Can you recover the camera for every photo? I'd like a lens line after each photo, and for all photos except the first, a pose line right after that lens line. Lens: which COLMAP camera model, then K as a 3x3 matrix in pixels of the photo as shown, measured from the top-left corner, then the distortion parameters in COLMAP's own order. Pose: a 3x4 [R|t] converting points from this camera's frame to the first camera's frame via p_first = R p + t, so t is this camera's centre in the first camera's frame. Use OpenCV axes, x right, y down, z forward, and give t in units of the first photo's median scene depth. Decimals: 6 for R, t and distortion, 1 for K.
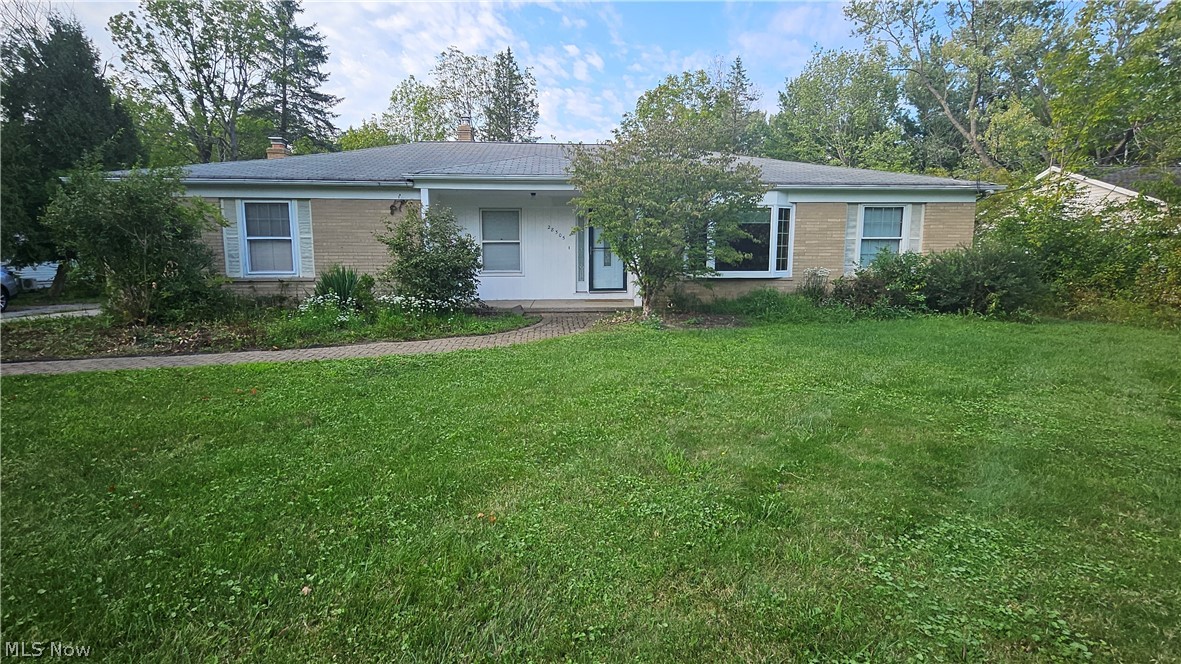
lens RADIAL K [[566.9, 0, 590.5], [0, 566.9, 332.0], [0, 0, 1]] dist [0.006204, -0.001293]
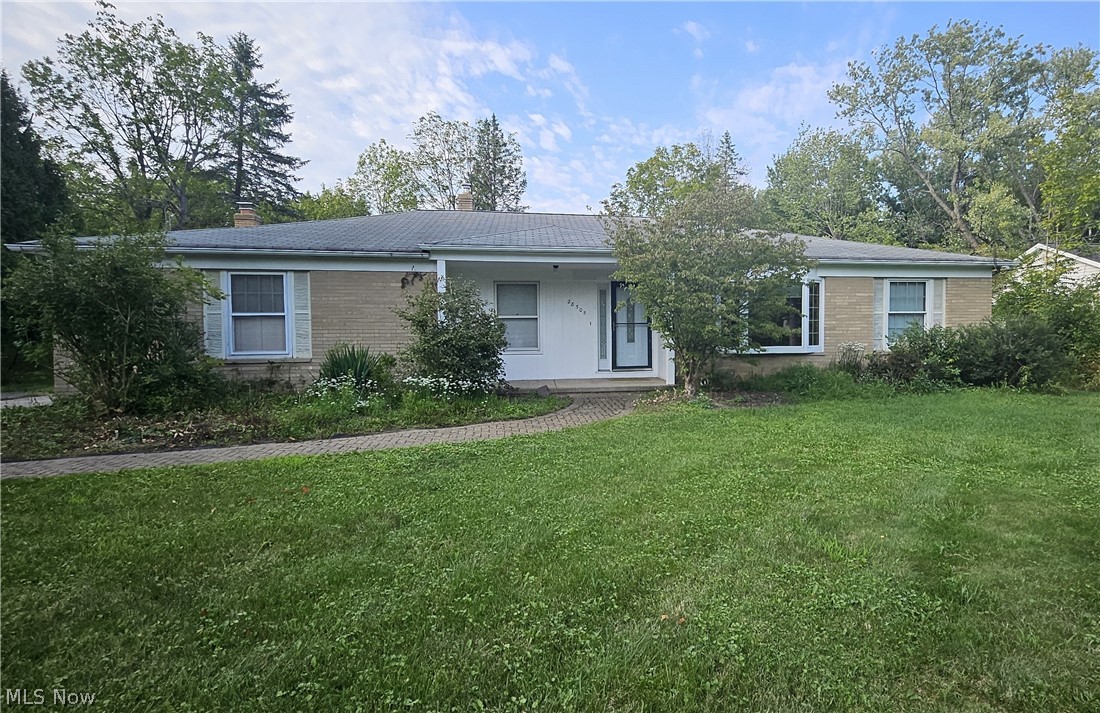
lens RADIAL K [[619.3, 0, 550.0], [0, 619.3, 356.5], [0, 0, 1]] dist [-0.004848, 0.013782]
pose [[0.992824, -0.010670, 0.119110, -0.239210], [0.021770, 0.995495, -0.092285, -0.001507], [-0.117588, 0.094216, 0.988583, 0.004922]]
